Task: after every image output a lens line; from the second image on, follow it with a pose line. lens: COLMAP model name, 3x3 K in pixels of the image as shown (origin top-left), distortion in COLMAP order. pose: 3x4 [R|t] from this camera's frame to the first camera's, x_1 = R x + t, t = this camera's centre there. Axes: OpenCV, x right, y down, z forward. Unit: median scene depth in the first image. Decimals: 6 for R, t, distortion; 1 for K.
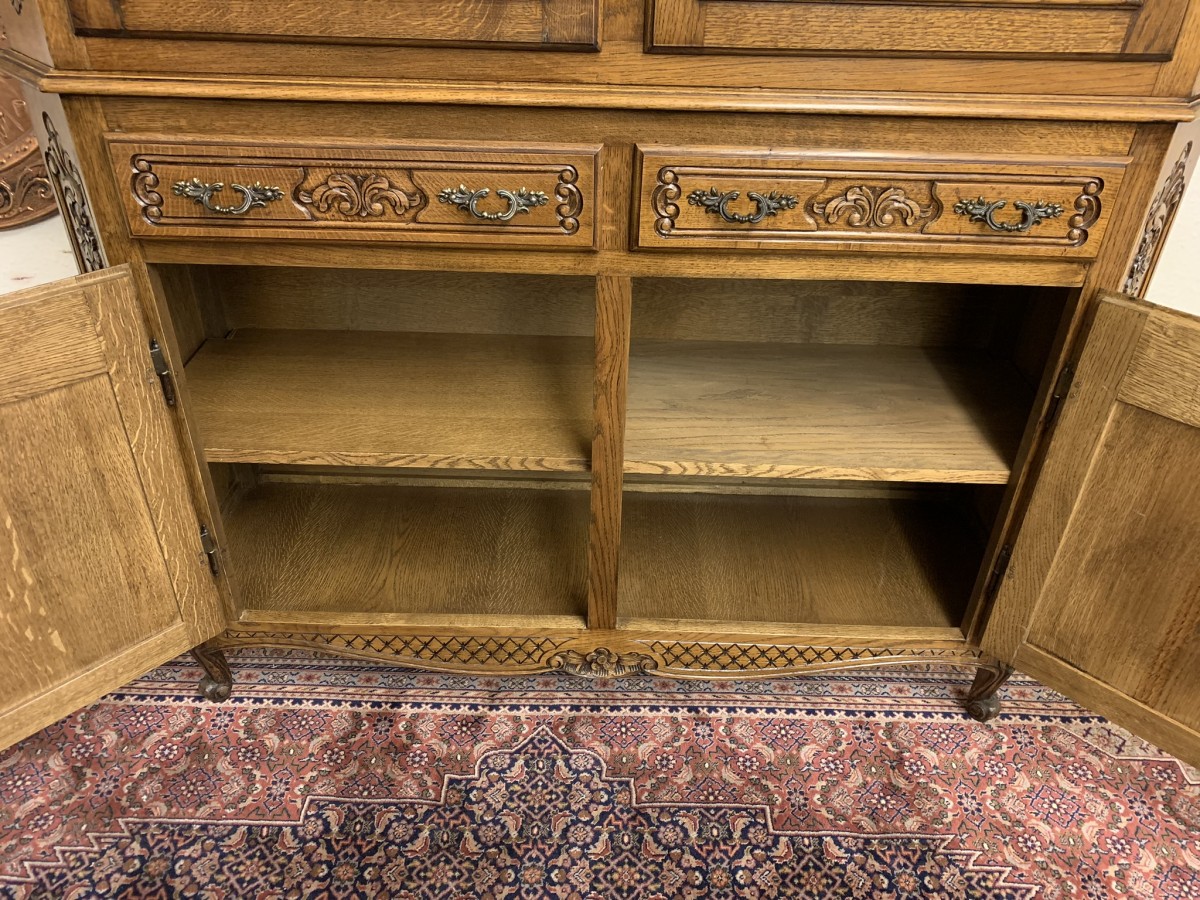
lens RADIAL K [[919.0, 0, 602.8], [0, 919.0, 446.5], [0, 0, 1]] dist [0.015311, -0.009288]
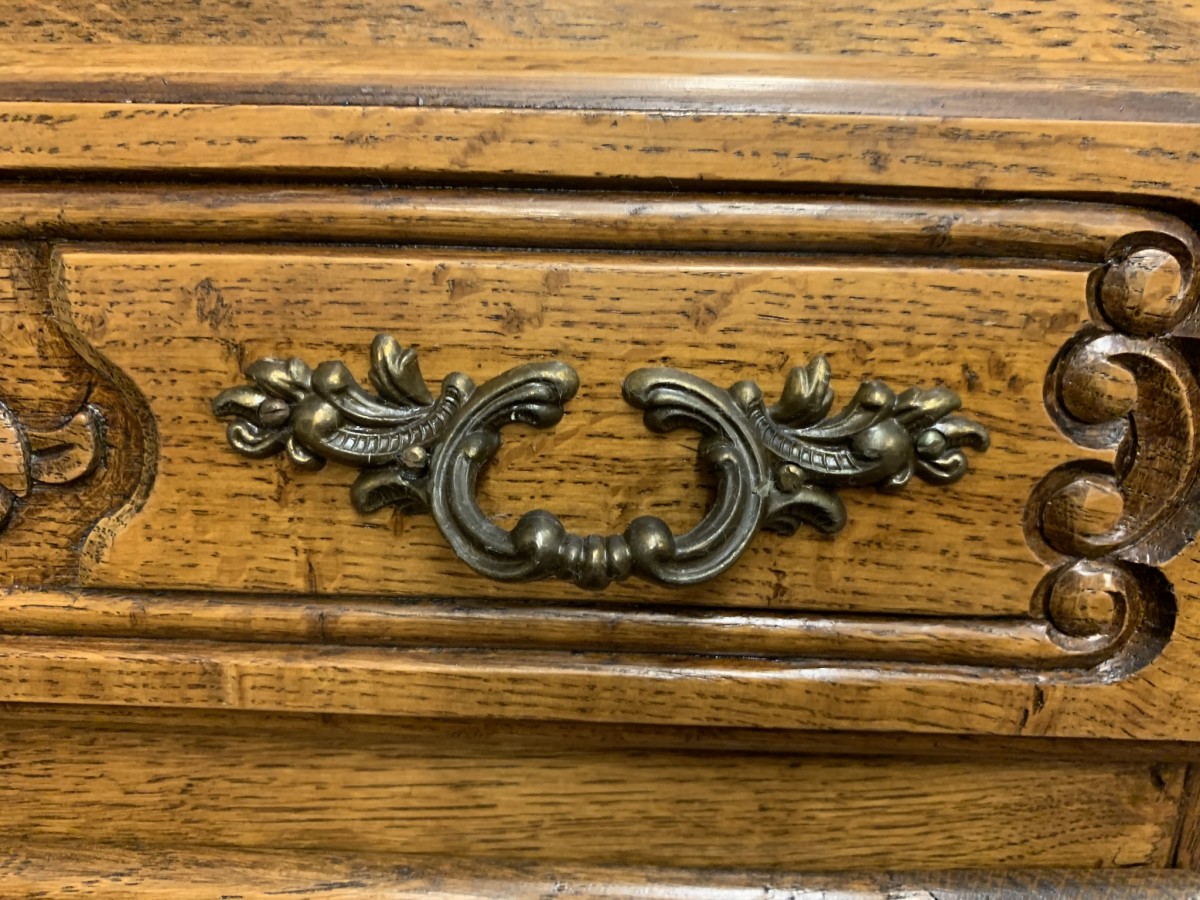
lens RADIAL K [[919.0, 0, 602.6], [0, 919.0, 447.3], [0, 0, 1]] dist [0.015311, -0.009288]
pose [[0.999828, -0.002813, -0.018312, 0.317261], [-0.003271, 0.946075, -0.323932, -0.148557], [0.018236, 0.323936, 0.945903, 0.617962]]
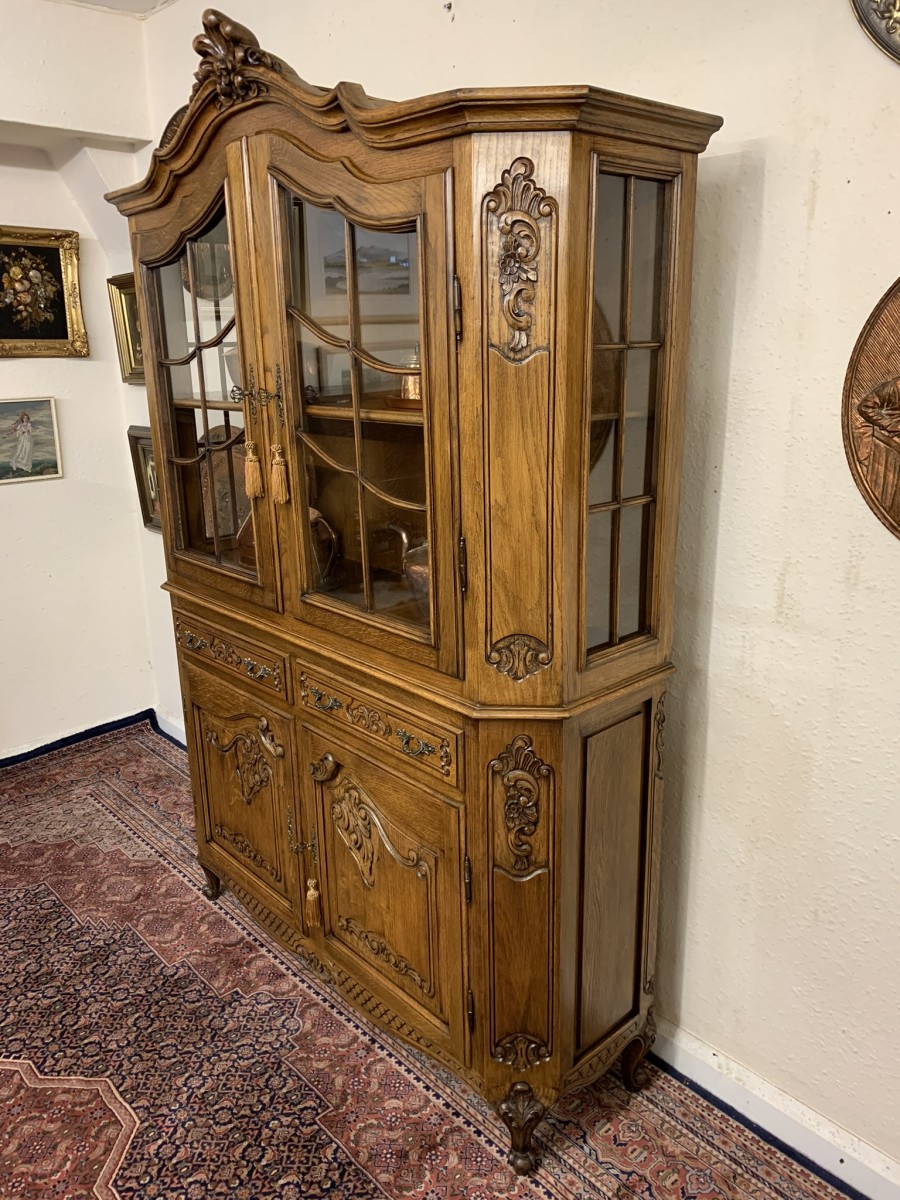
lens RADIAL K [[919.0, 0, 464.1], [0, 919.0, 601.7], [0, 0, 1]] dist [0.015311, -0.009288]
pose [[0.687807, 0.174178, -0.704687, 1.182193], [-0.372075, 0.918152, -0.136223, -0.212485], [0.623282, 0.355892, 0.696319, -0.154262]]
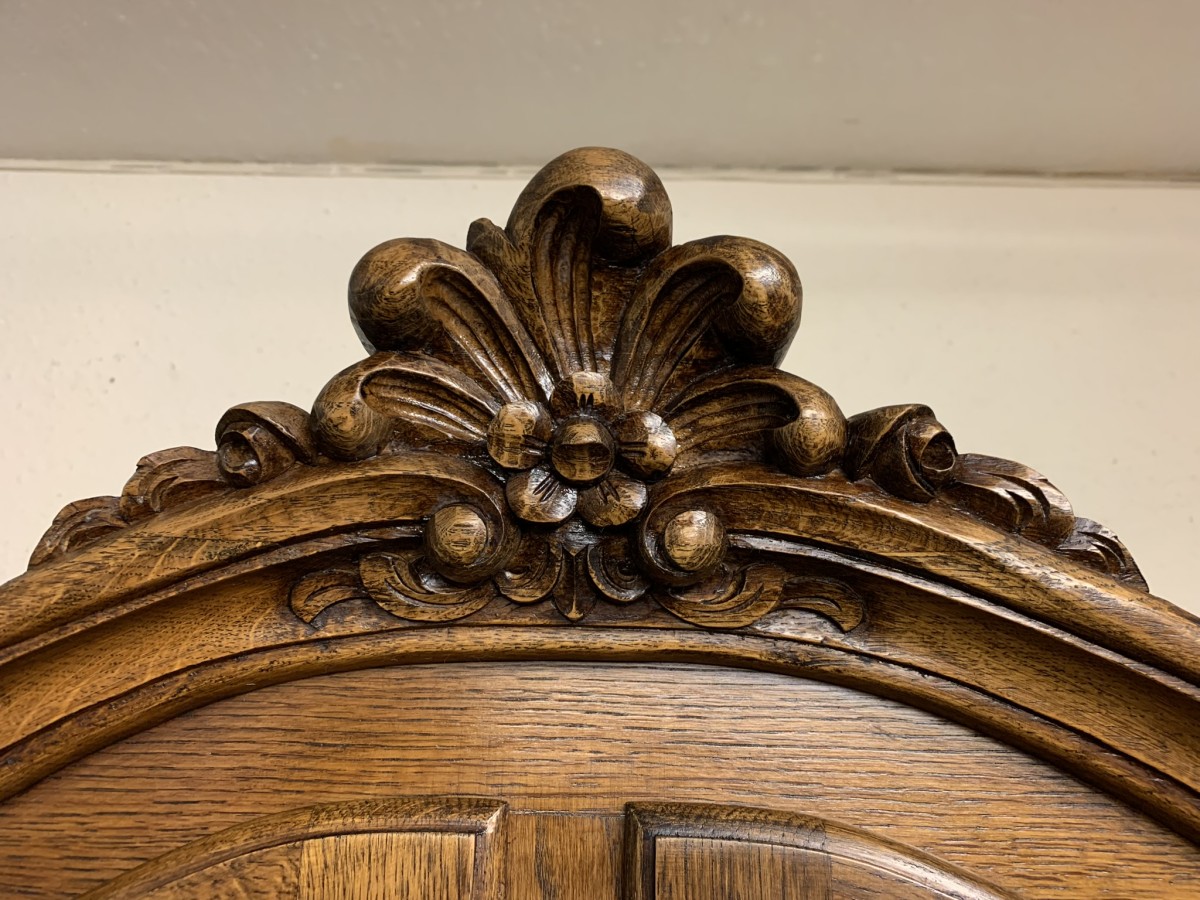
lens RADIAL K [[919.0, 0, 592.8], [0, 919.0, 450.9], [0, 0, 1]] dist [0.015311, -0.009288]
pose [[0.999999, 0.000842, 0.000808, 0.034133], [0.000103, 0.625856, -0.779939, -0.727308], [-0.001162, 0.779938, 0.625856, 0.109590]]
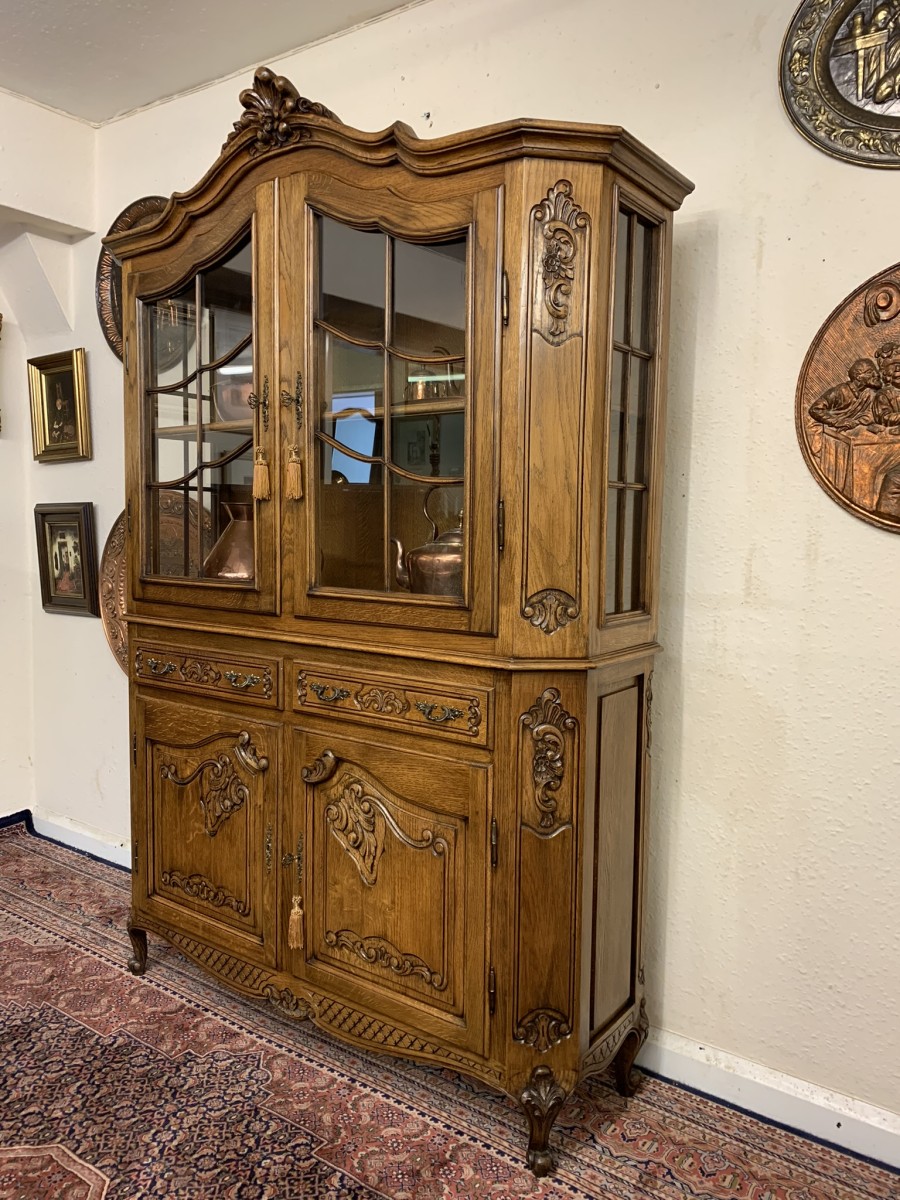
lens RADIAL K [[919.0, 0, 458.3], [0, 919.0, 597.9], [0, 0, 1]] dist [0.015311, -0.009288]
pose [[0.818887, 0.040645, -0.572513, 1.054987], [-0.312568, 0.868179, -0.385443, 0.160379], [0.481378, 0.494584, 0.723645, -0.262727]]
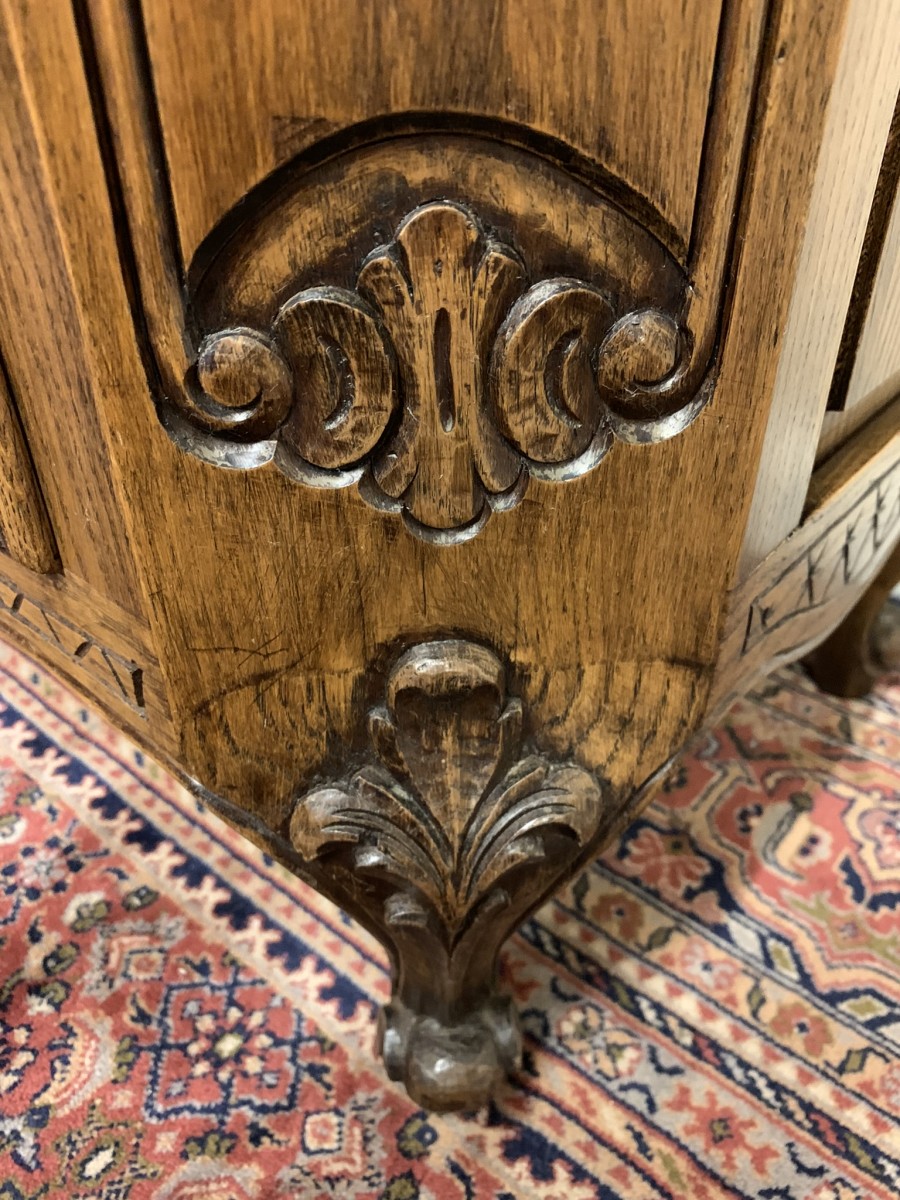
lens RADIAL K [[942.3, 0, 463.0], [0, 942.3, 606.4], [0, 0, 1]] dist [-0.004987, -0.007238]
pose [[0.779189, 0.350324, -0.519748, 0.542574], [-0.334910, 0.933625, 0.127202, 0.167087], [0.529811, 0.074954, 0.844797, 0.877664]]
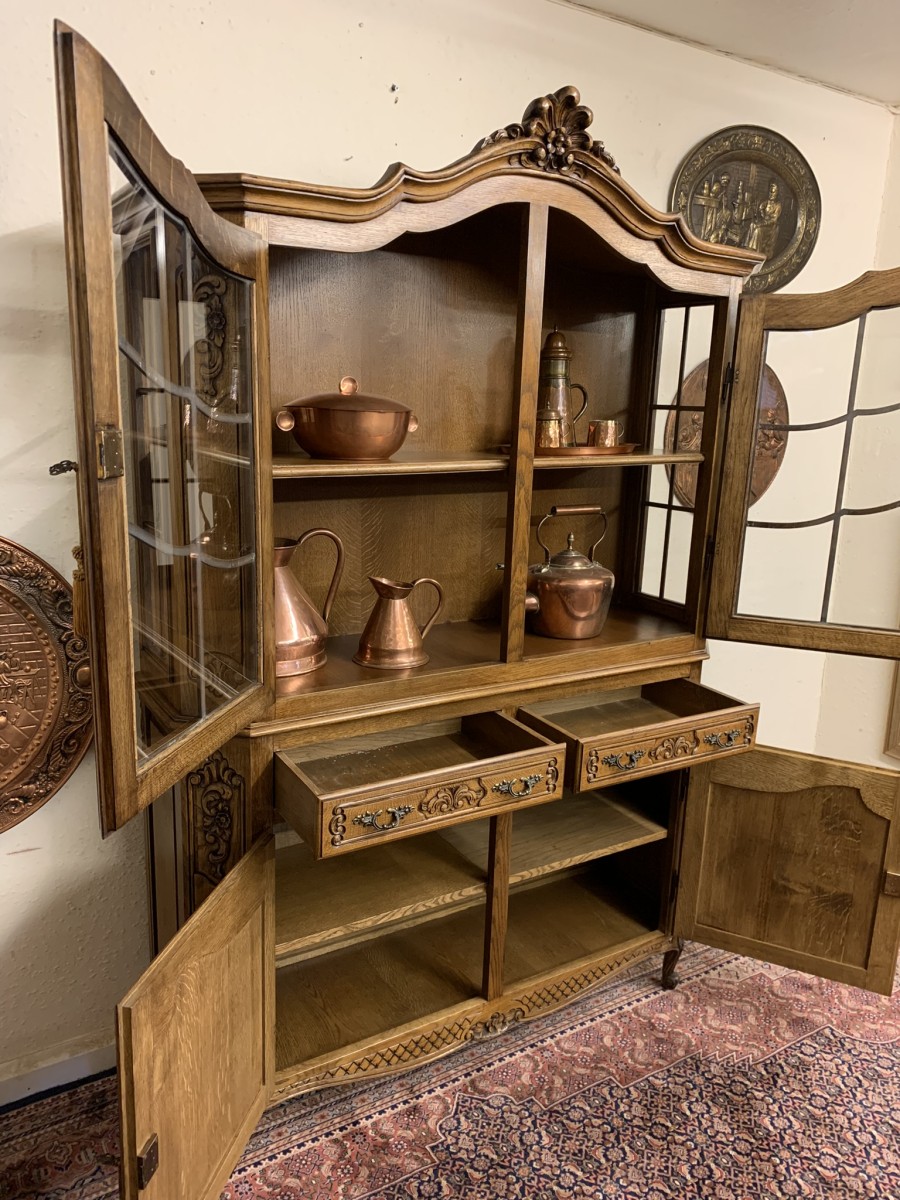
lens RADIAL K [[919.0, 0, 456.5], [0, 919.0, 605.5], [0, 0, 1]] dist [0.015311, -0.009288]
pose [[0.841402, -0.114402, 0.528161, -0.795452], [0.283360, 0.925604, -0.250926, -0.042836], [-0.460162, 0.360790, 0.811222, -0.473906]]
